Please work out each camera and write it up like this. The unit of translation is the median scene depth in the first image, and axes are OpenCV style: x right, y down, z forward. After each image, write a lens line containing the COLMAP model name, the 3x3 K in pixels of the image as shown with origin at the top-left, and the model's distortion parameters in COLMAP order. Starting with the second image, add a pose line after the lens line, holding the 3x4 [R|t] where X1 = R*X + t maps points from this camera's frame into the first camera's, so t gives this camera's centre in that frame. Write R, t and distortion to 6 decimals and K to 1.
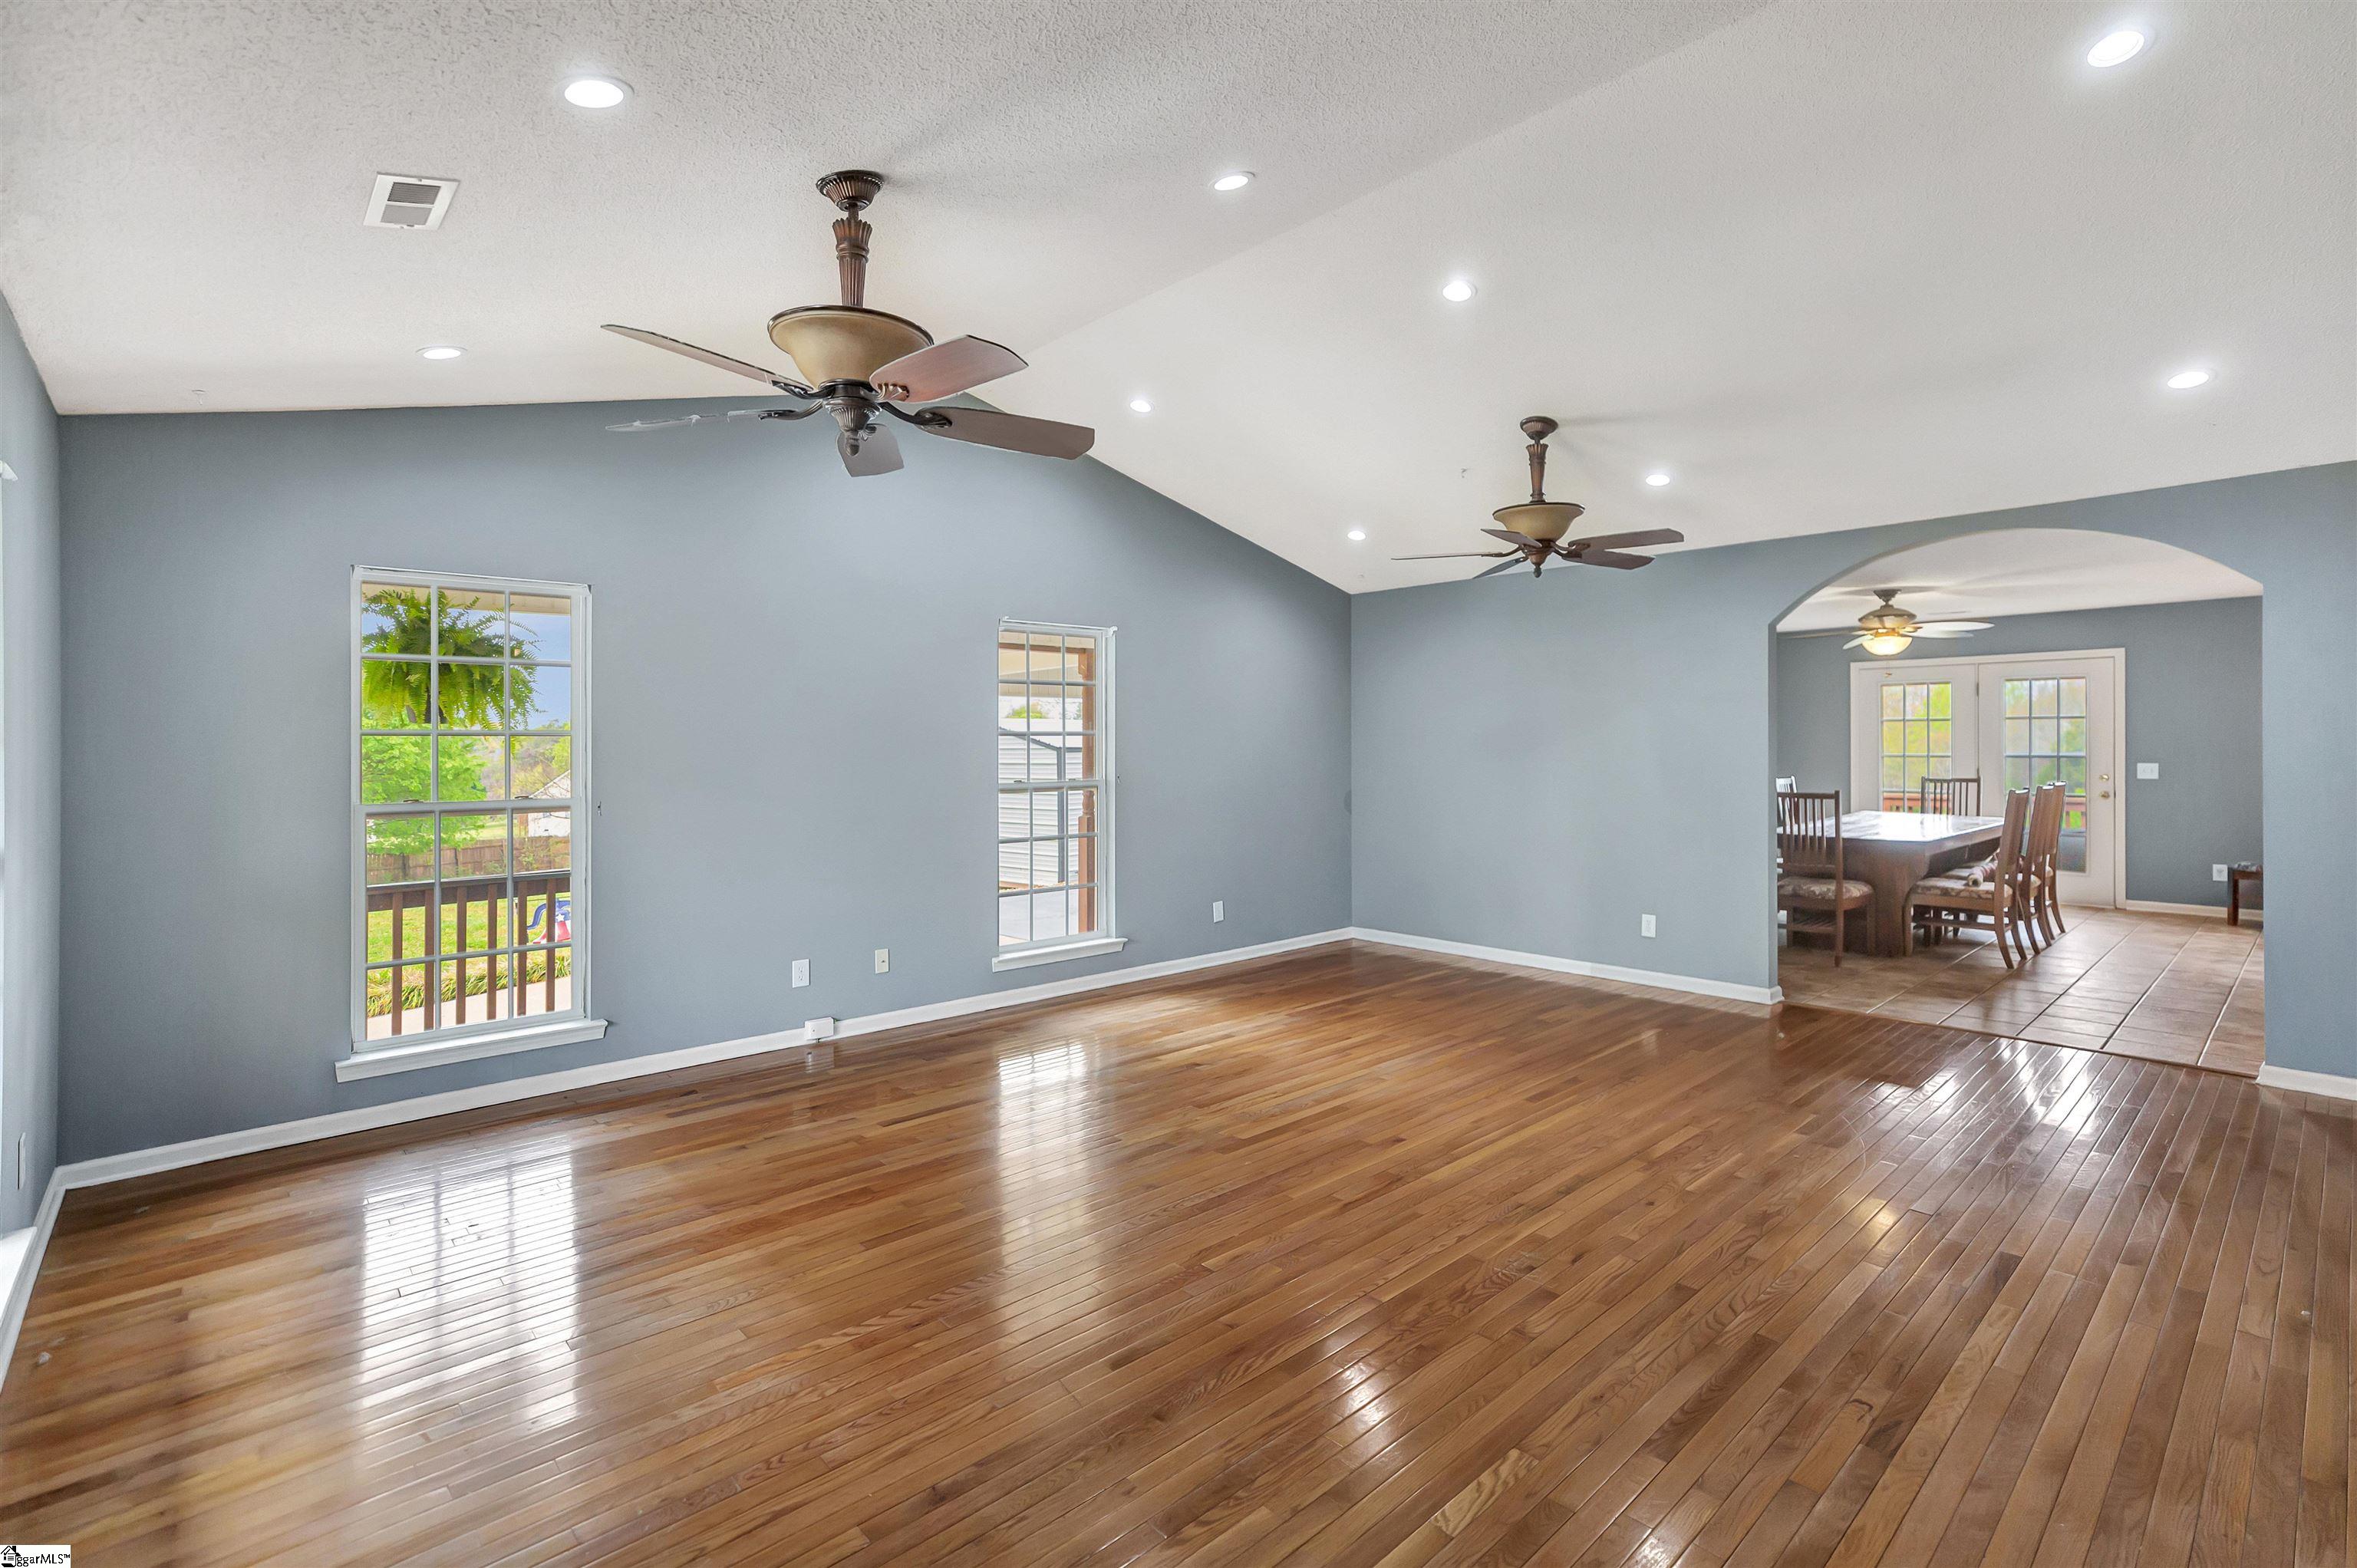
lens RADIAL K [[1080.7, 0, 1211.8], [0, 1080.7, 754.0], [0, 0, 1]] dist [-0.019267, 0.016906]
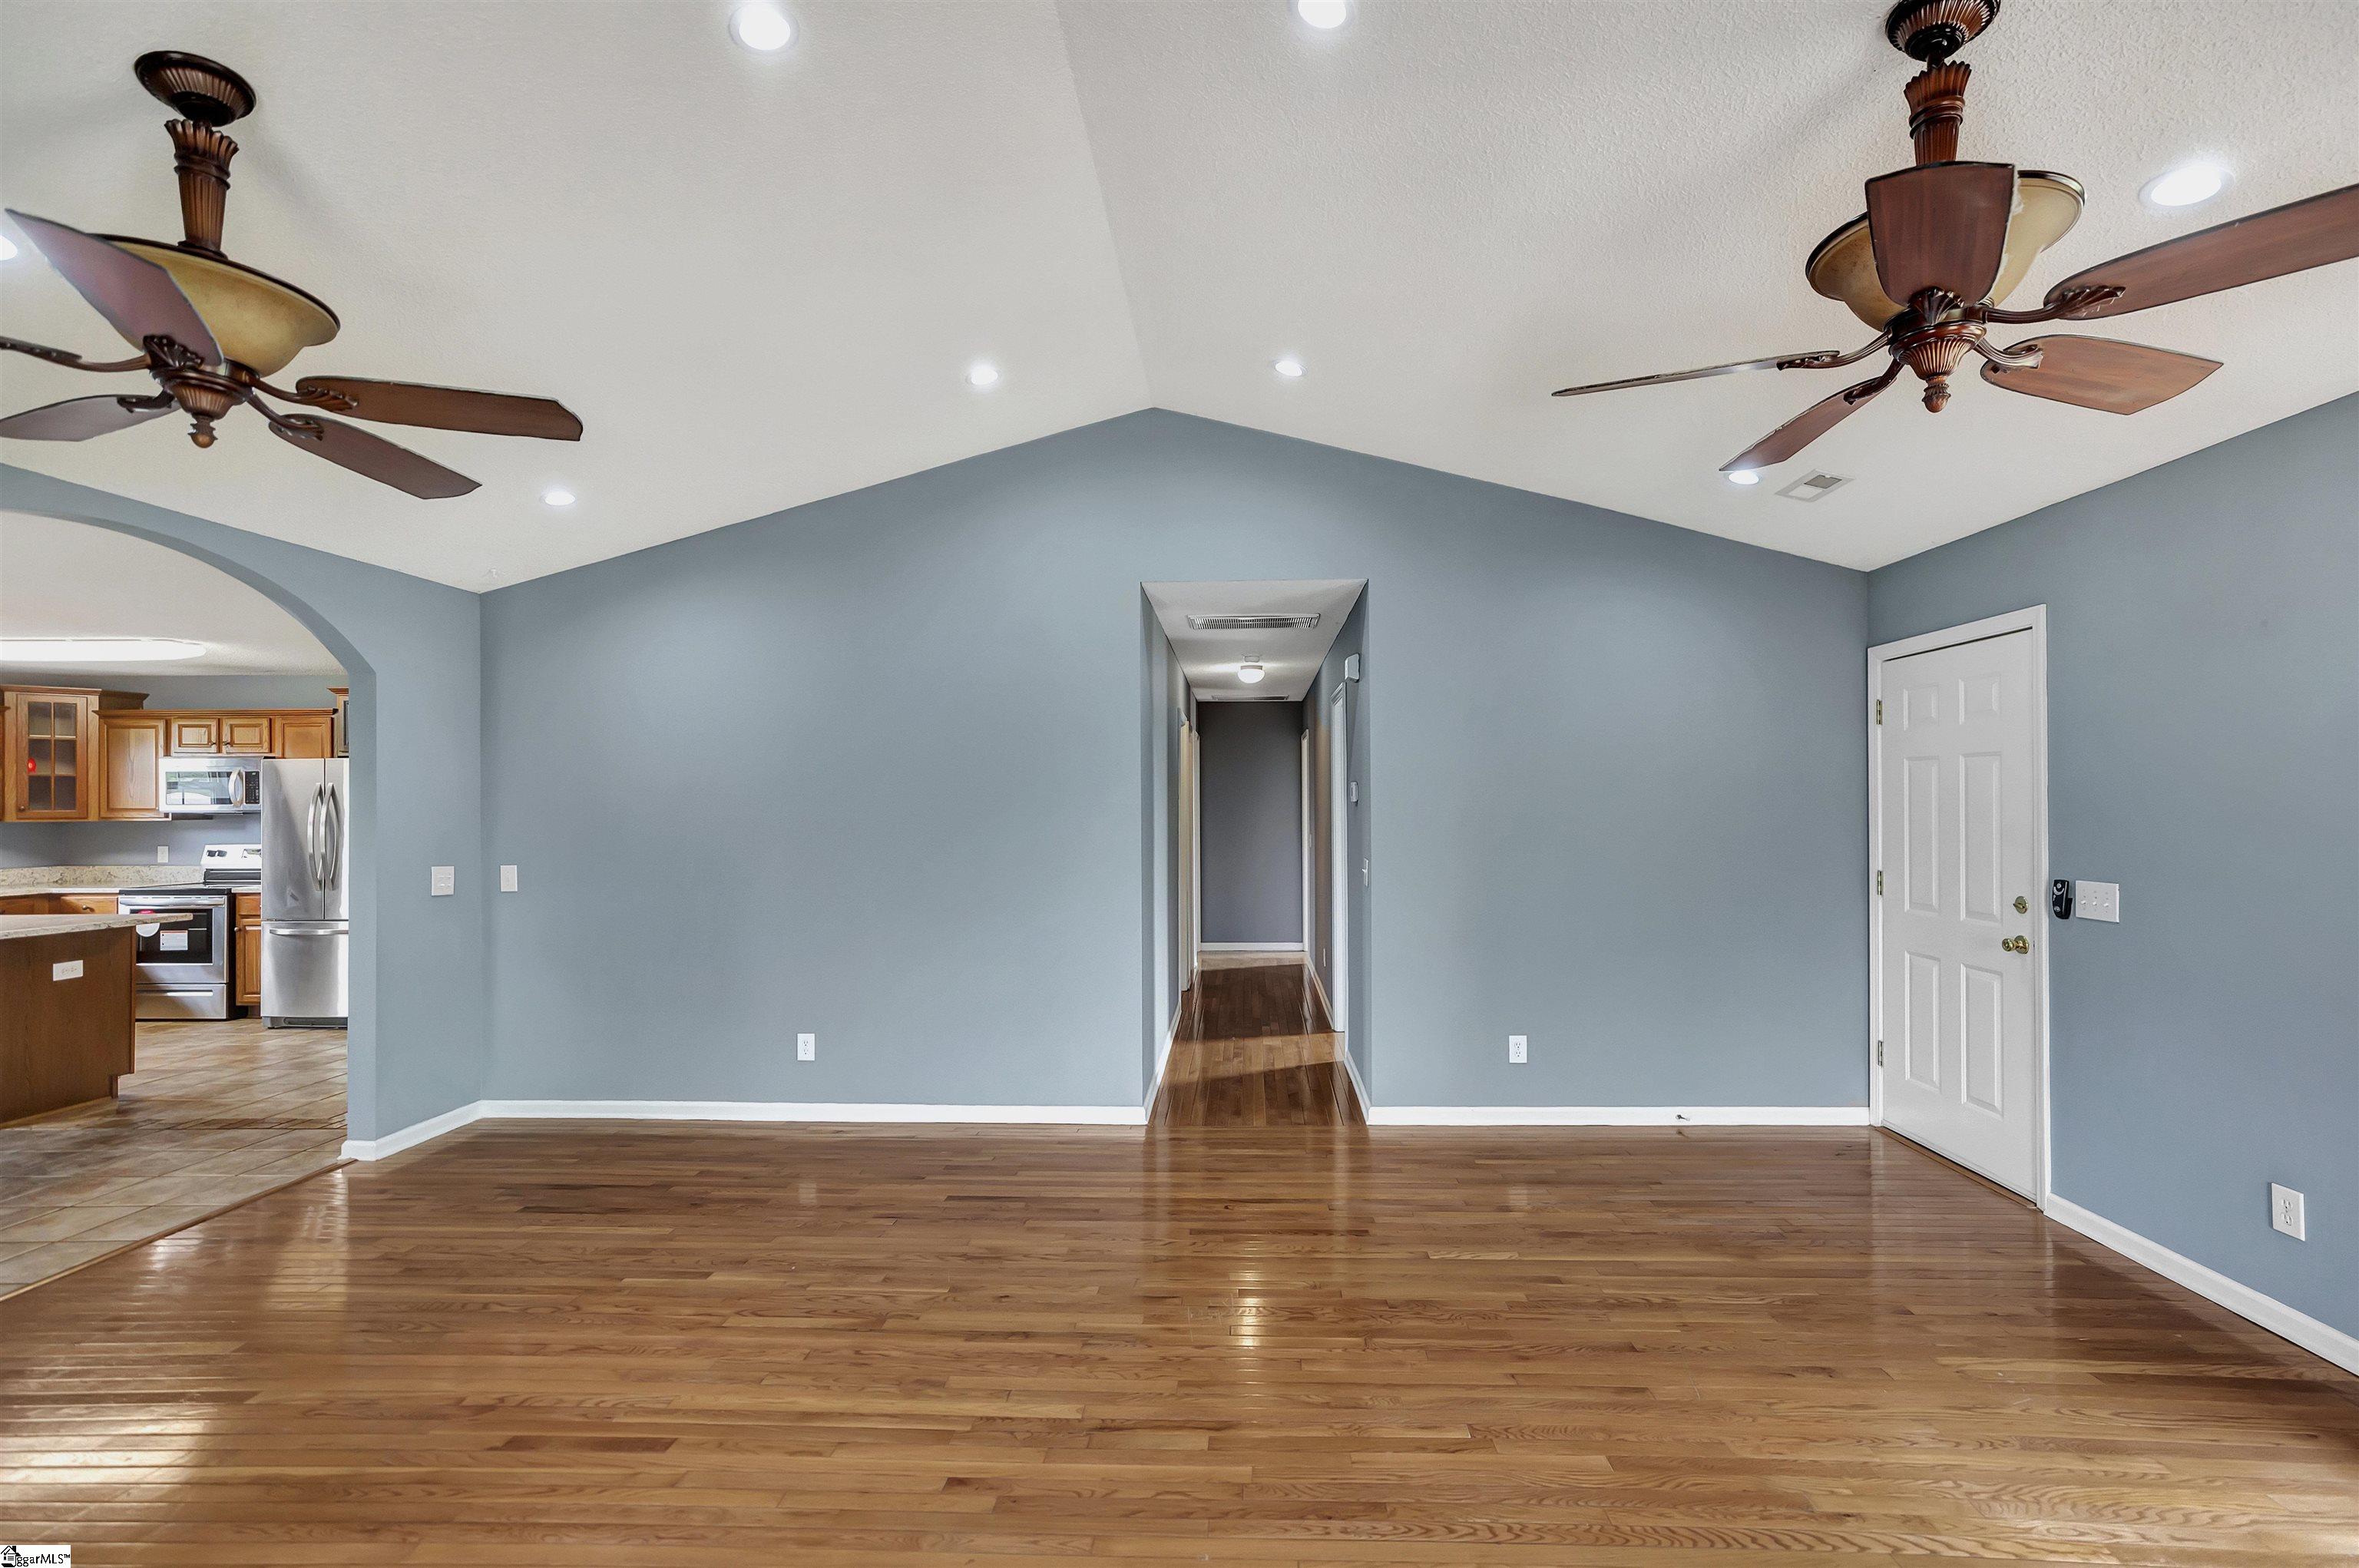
lens RADIAL K [[1081.7, 0, 1208.1], [0, 1081.7, 801.9], [0, 0, 1]] dist [-0.019267, 0.016906]
pose [[-0.704131, 0.014285, 0.709927, -0.329574], [0.016457, 0.999857, -0.003796, -0.017571], [-0.709880, 0.009010, -0.704265, 1.216886]]
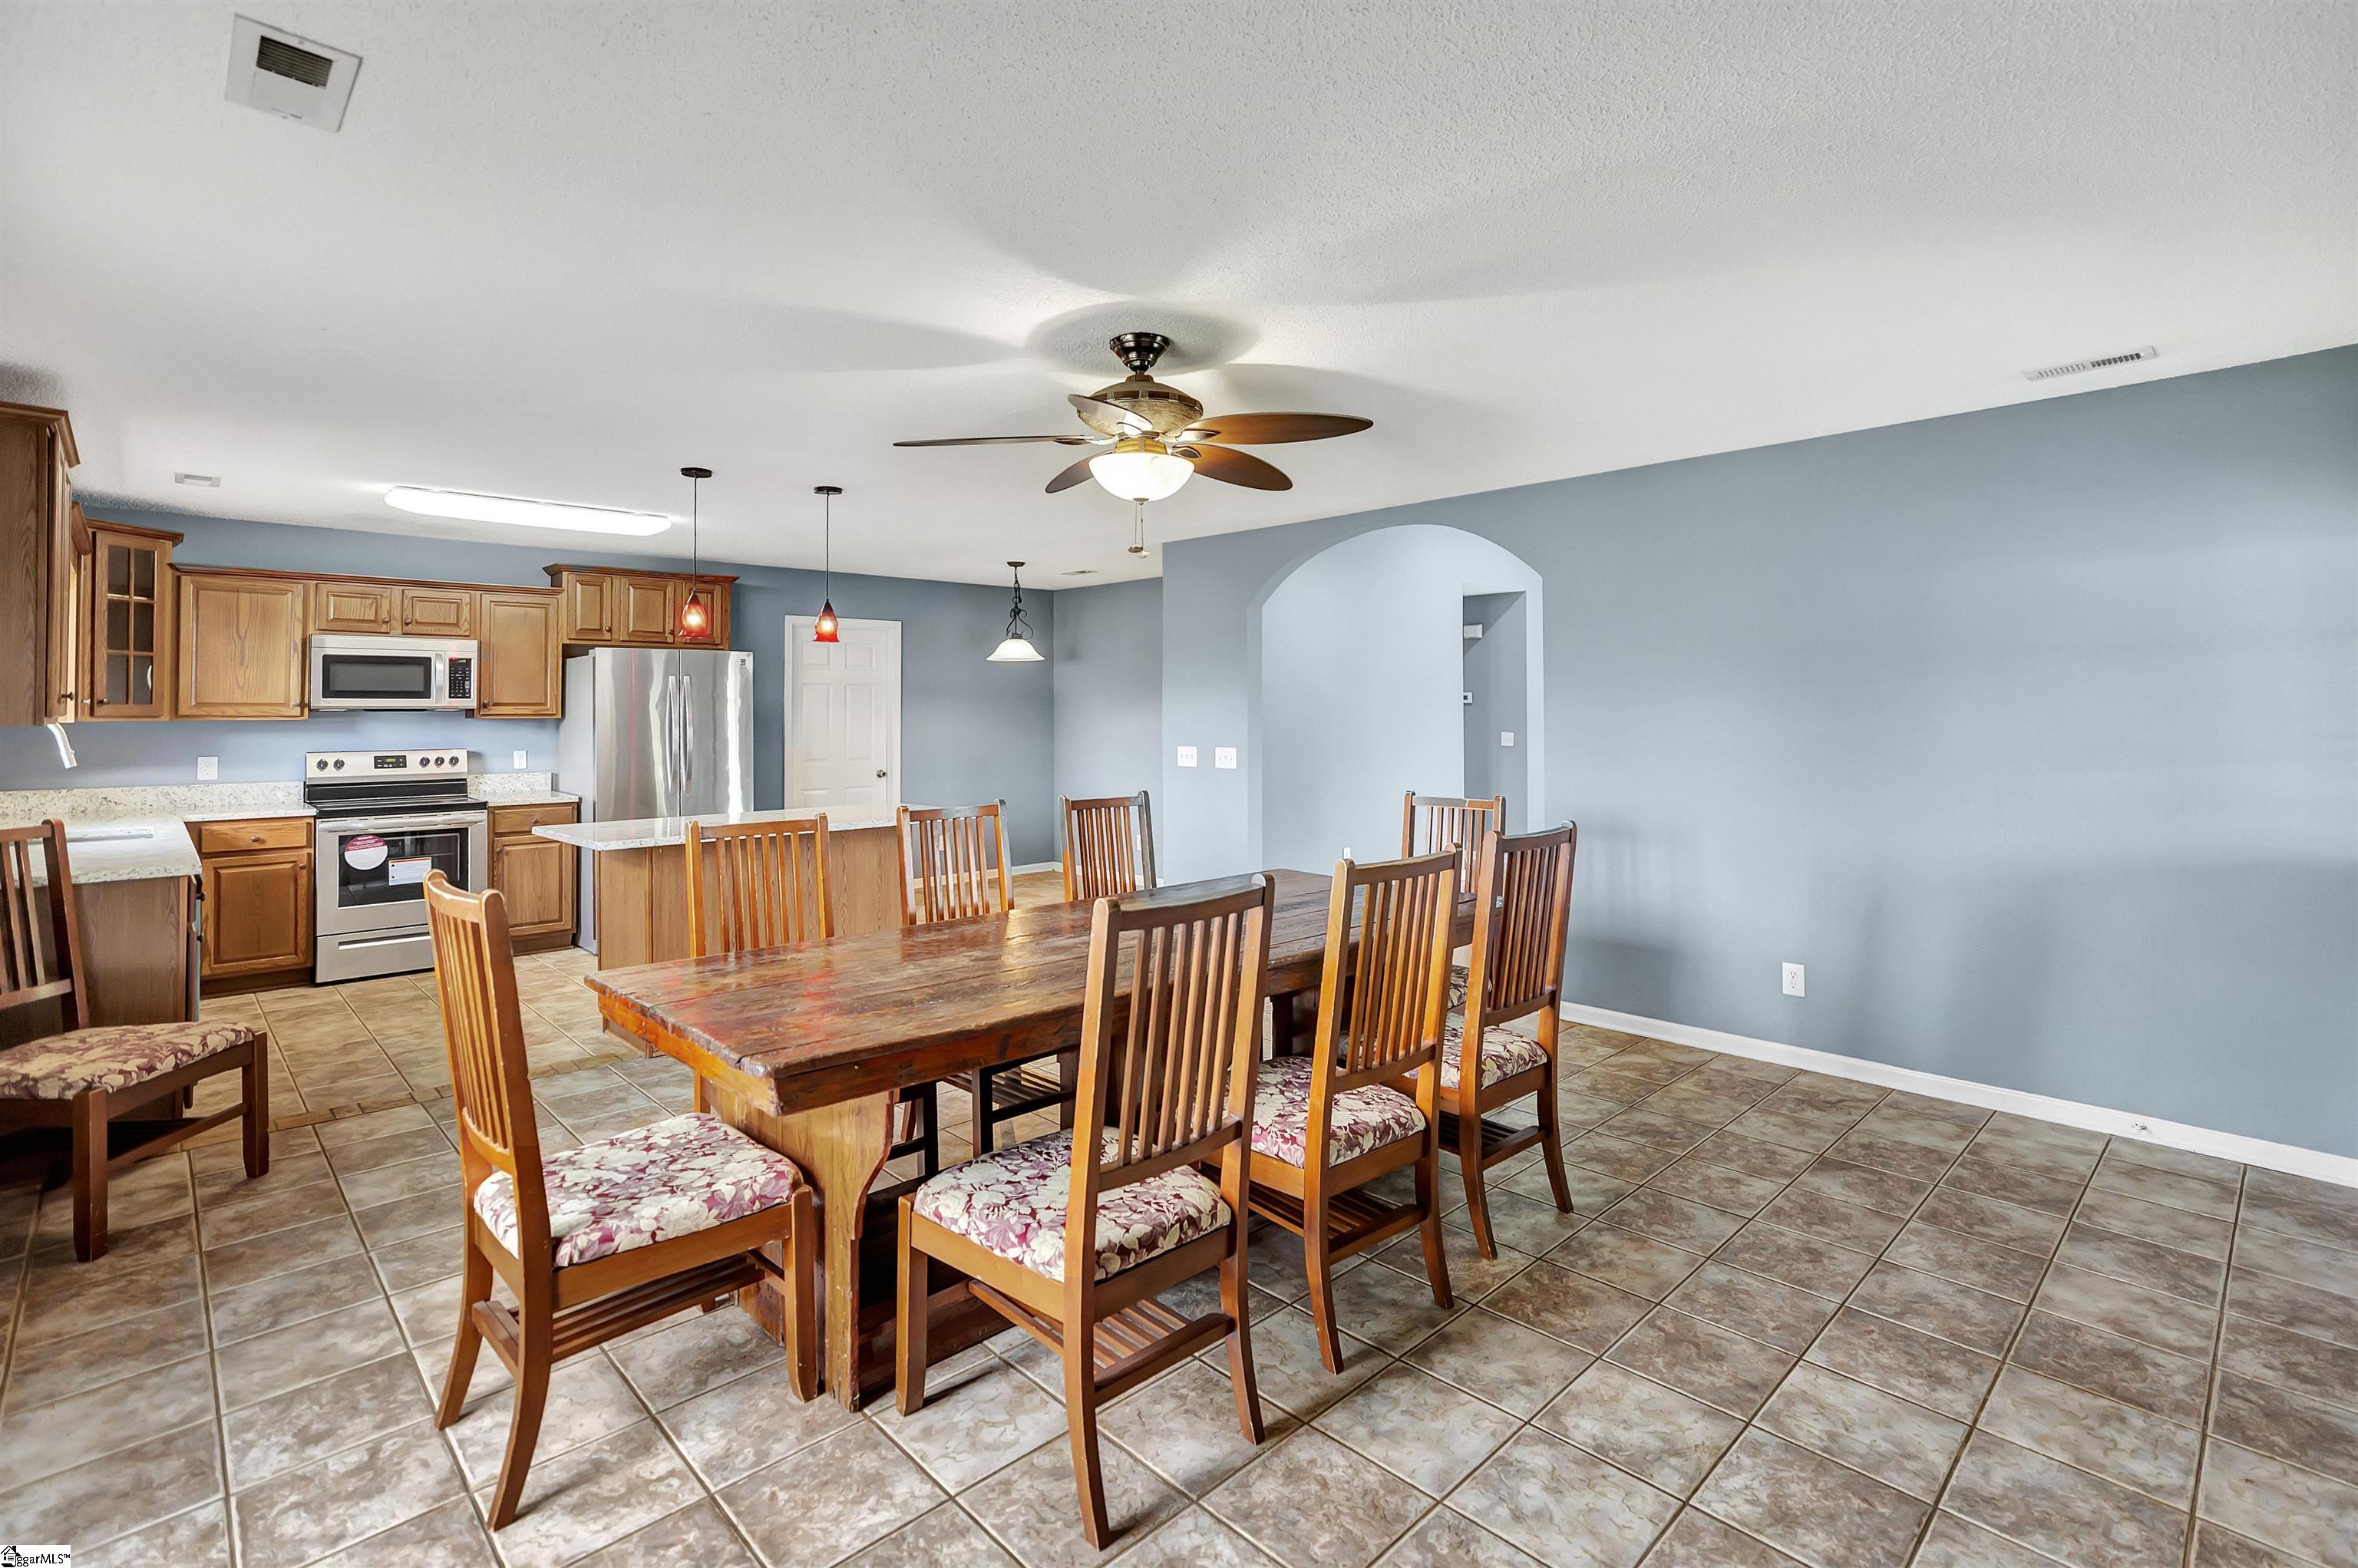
lens RADIAL K [[1081.2, 0, 1187.5], [0, 1081.2, 695.6], [0, 0, 1]] dist [-0.019267, 0.016906]
pose [[-0.999775, 0.013052, -0.016705, 1.145193], [0.013136, 0.999901, -0.004959, -0.031307], [0.016639, -0.005177, -0.999848, 2.583244]]
